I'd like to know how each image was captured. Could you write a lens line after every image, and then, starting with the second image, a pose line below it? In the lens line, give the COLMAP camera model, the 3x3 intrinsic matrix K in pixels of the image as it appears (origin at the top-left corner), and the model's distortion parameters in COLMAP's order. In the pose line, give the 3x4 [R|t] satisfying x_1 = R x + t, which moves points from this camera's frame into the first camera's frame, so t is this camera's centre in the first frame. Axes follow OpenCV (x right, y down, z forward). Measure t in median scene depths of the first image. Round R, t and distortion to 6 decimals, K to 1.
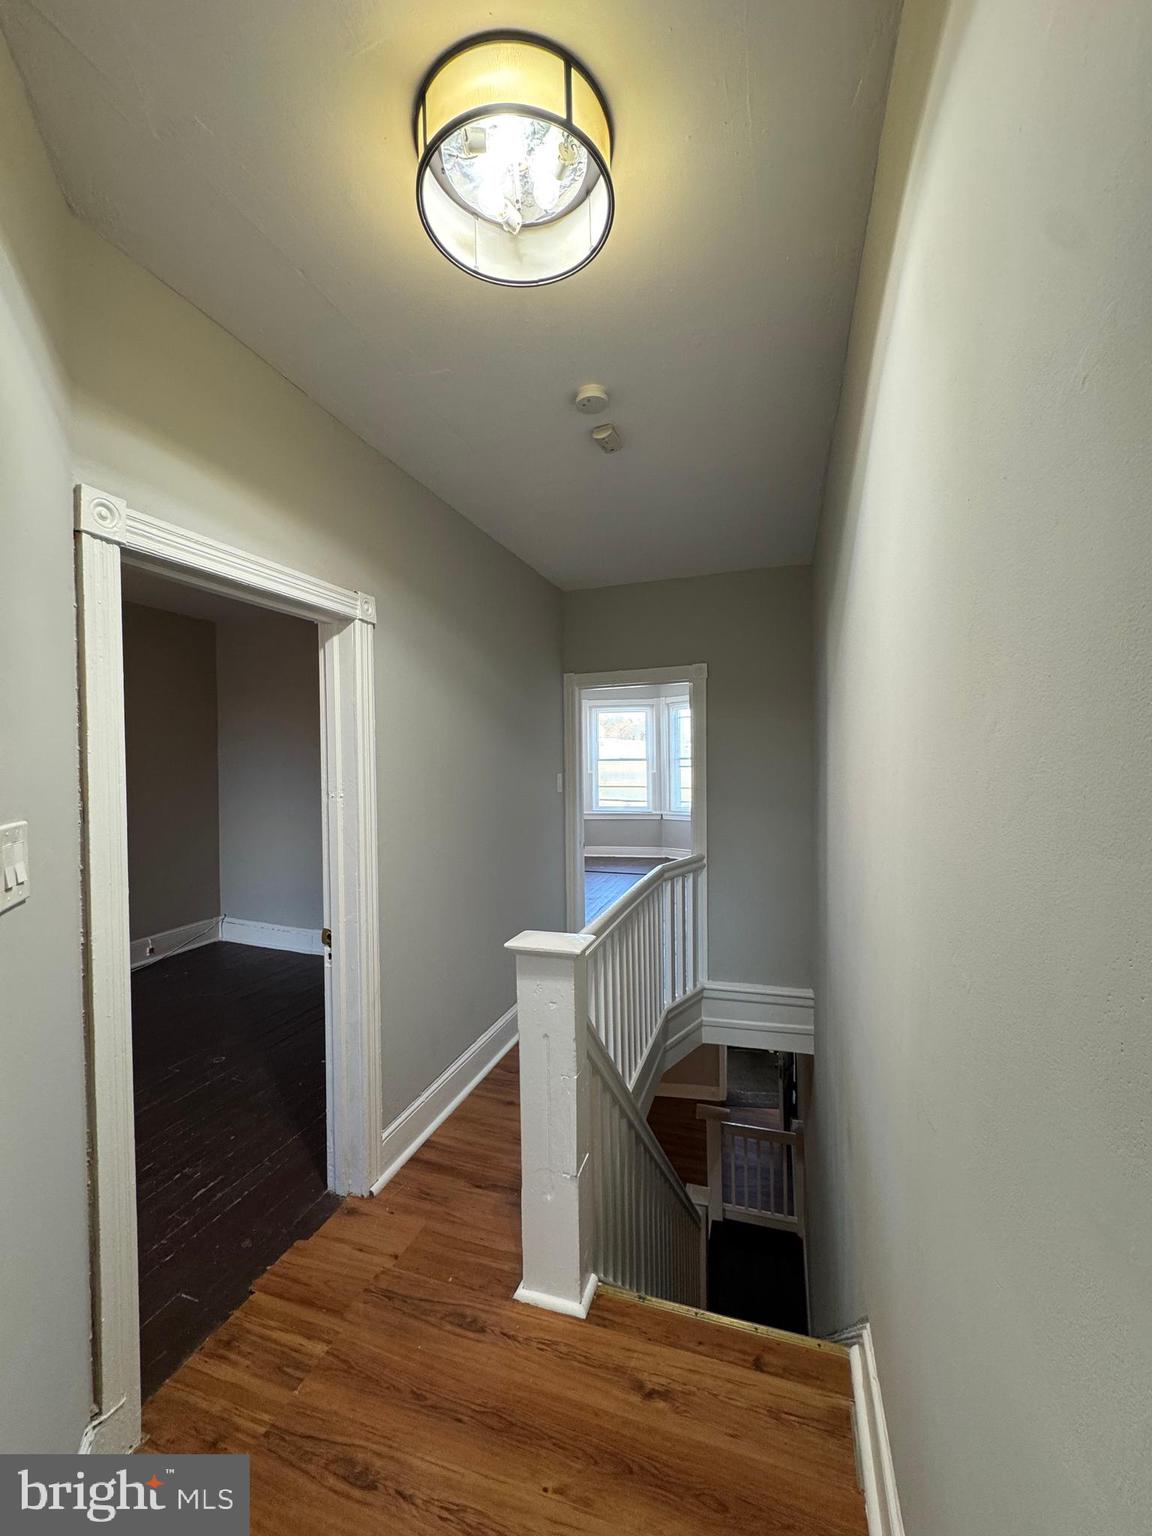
lens RADIAL K [[611.7, 0, 580.7], [0, 611.7, 763.1], [0, 0, 1]] dist [-0.002289, 0.000538]
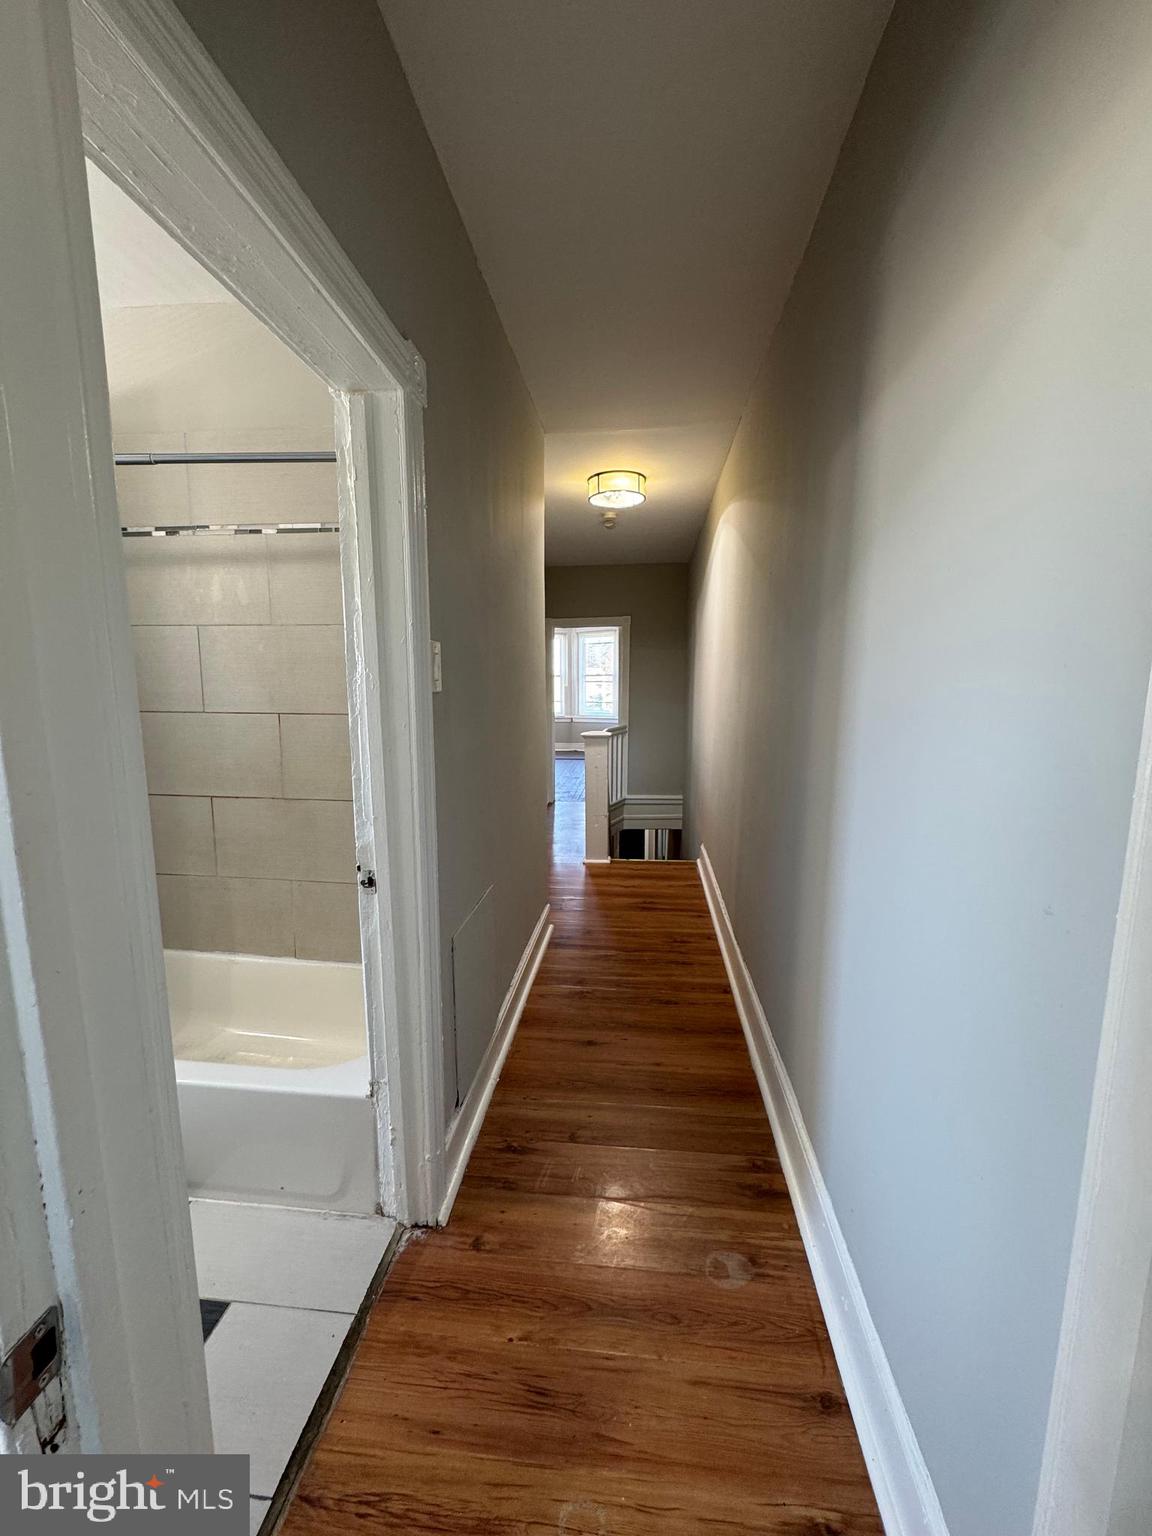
lens RADIAL K [[611.7, 0, 577.2], [0, 611.7, 766.4], [0, 0, 1]] dist [-0.002289, 0.000538]
pose [[0.979540, -0.021477, 0.200098, -0.303873], [-0.004969, 0.991405, 0.130735, 0.035852], [-0.201186, -0.129055, 0.971014, -0.729175]]
